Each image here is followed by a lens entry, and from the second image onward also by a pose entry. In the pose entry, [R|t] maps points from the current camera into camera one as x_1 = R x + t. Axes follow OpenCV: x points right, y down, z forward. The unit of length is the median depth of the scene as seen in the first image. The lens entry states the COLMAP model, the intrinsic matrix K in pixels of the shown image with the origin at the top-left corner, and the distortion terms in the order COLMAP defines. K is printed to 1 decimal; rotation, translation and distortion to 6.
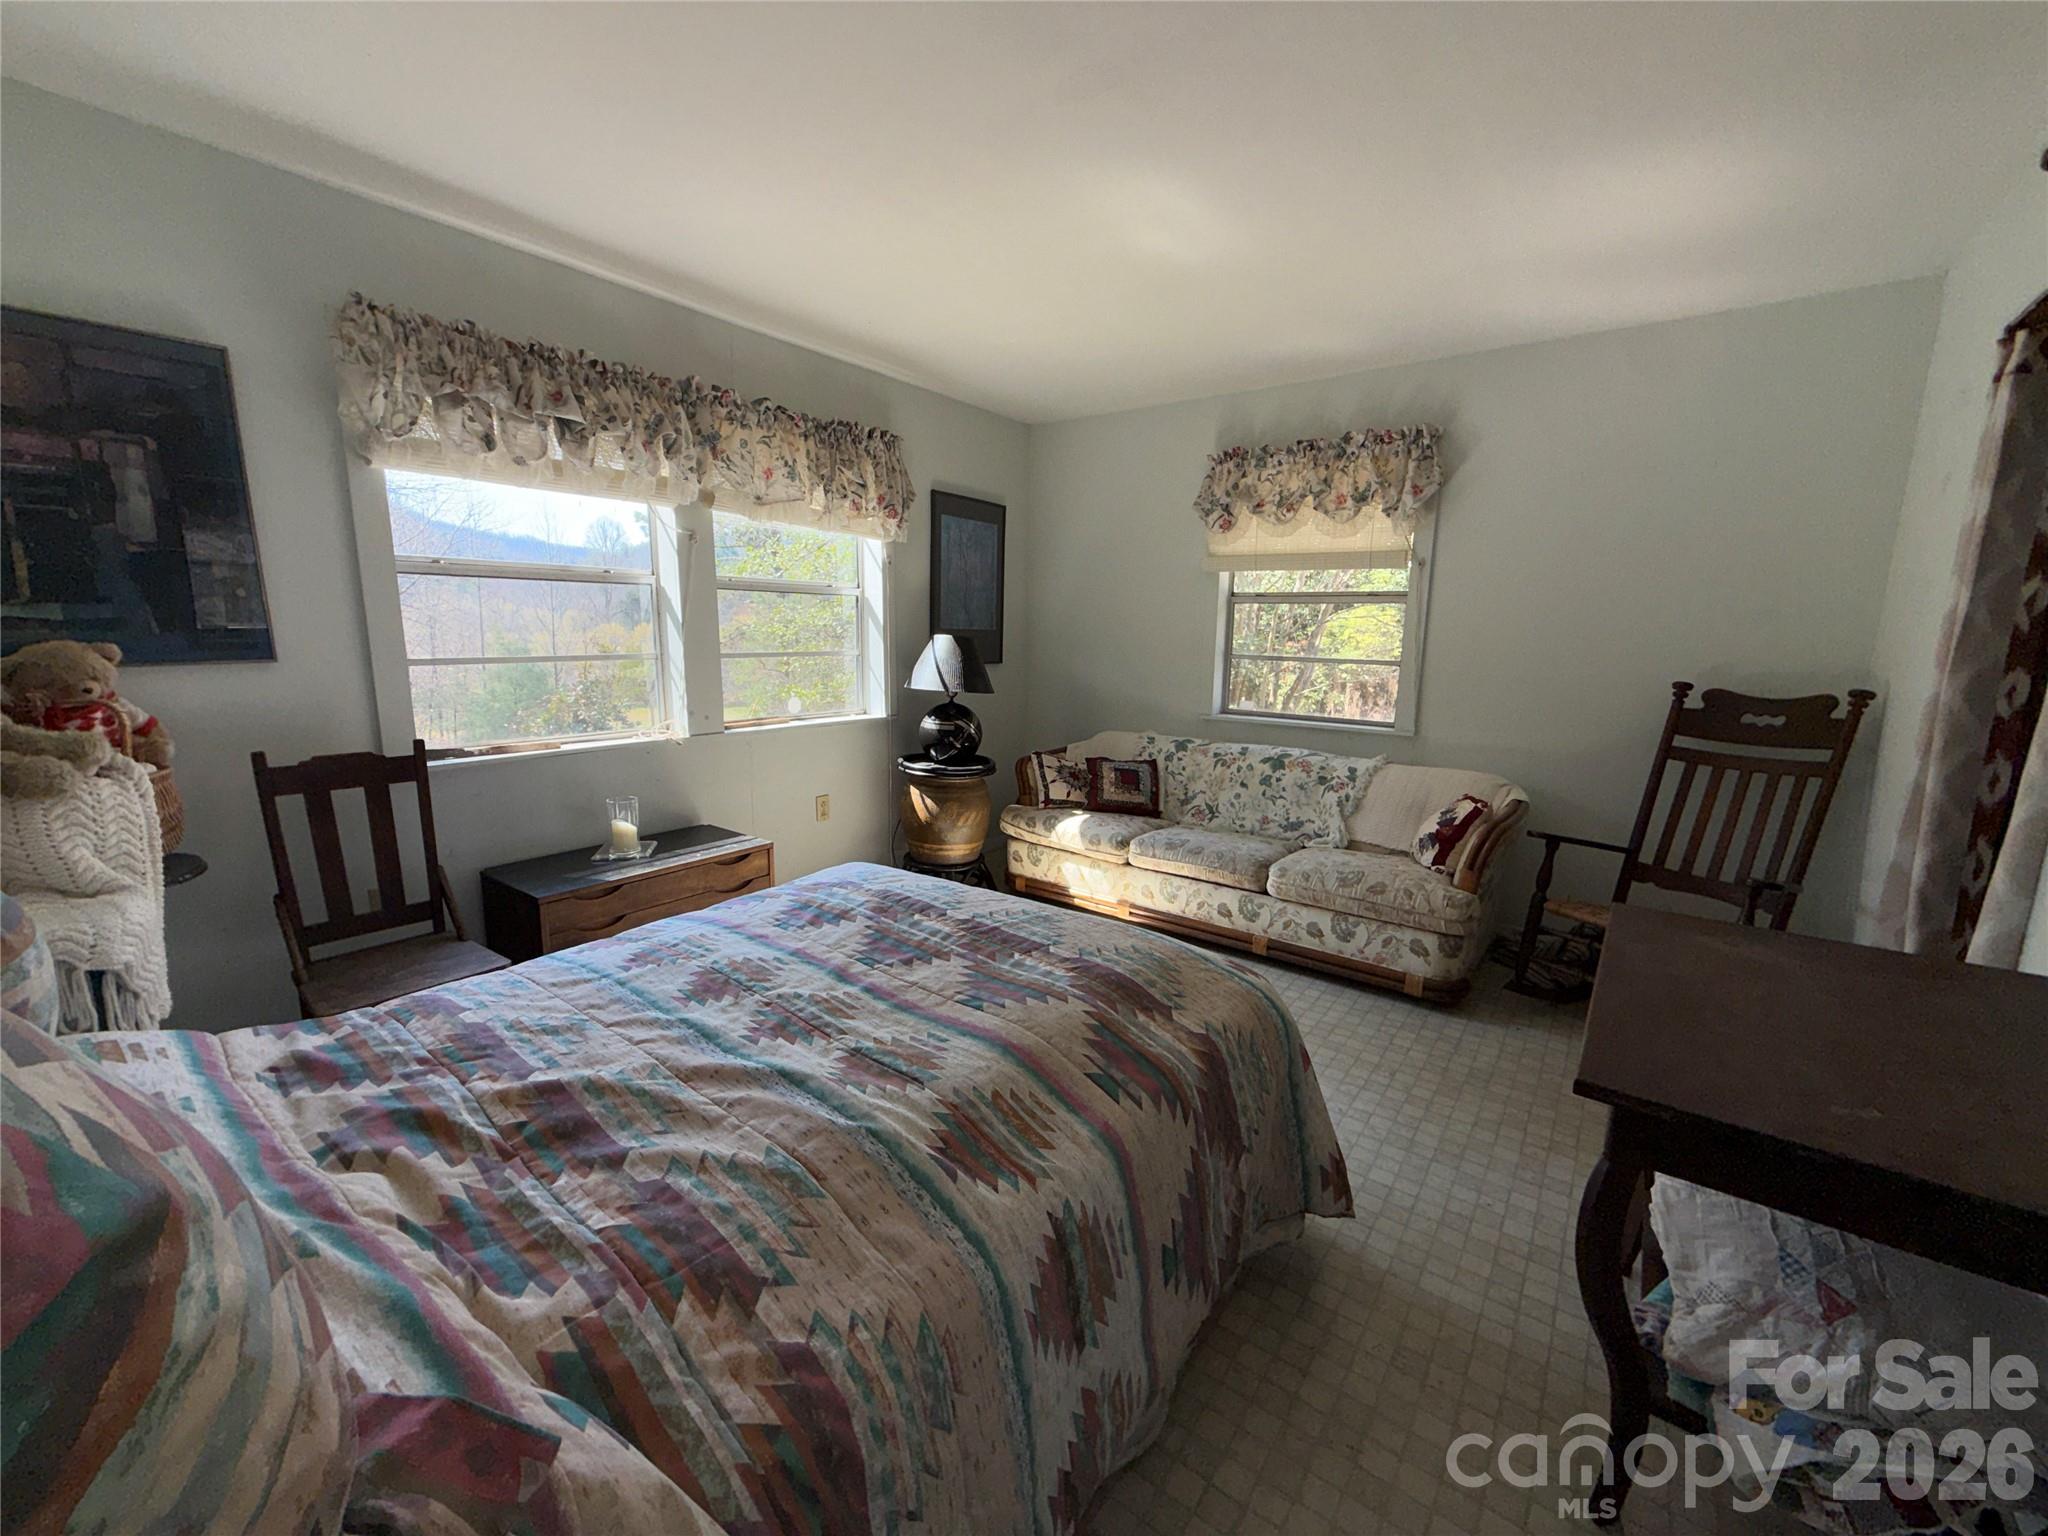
lens RADIAL K [[811.9, 0, 1022.7], [0, 811.9, 769.5], [0, 0, 1]] dist [-0.001489, 0.000114]
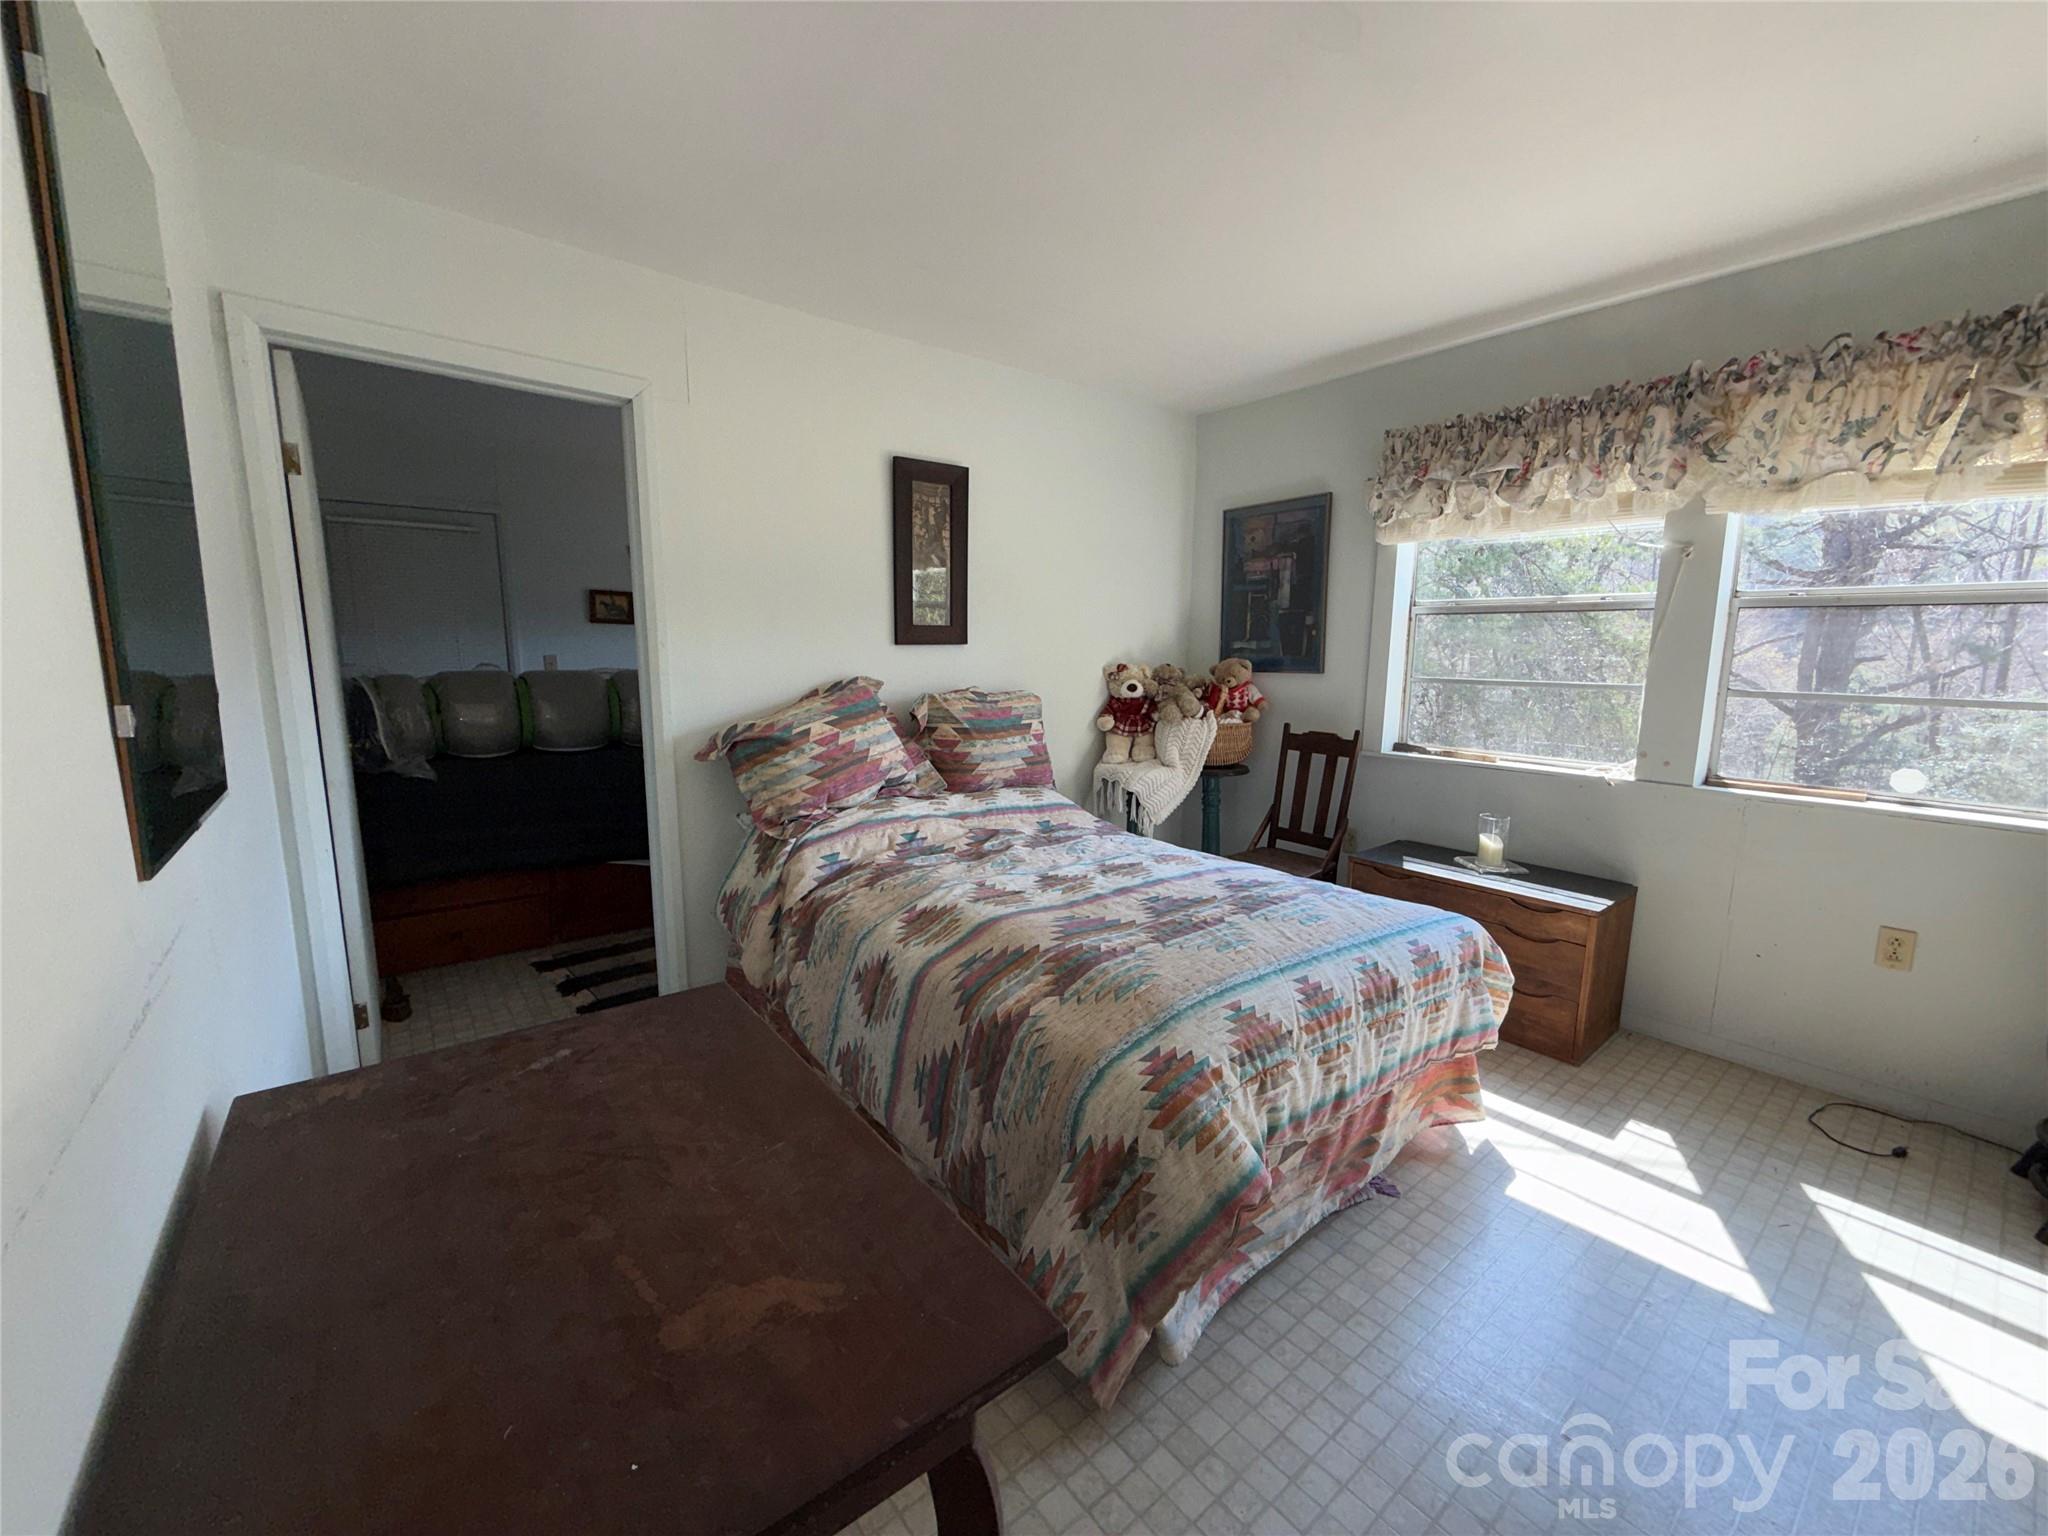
lens RADIAL K [[811.9, 0, 1021.4], [0, 811.9, 772.2], [0, 0, 1]] dist [-0.001489, 0.000114]
pose [[-0.248057, 0.134812, -0.959319, 0.972584], [-0.183888, 0.965713, 0.183259, -0.145255], [0.951133, 0.221866, -0.214761, 0.919190]]
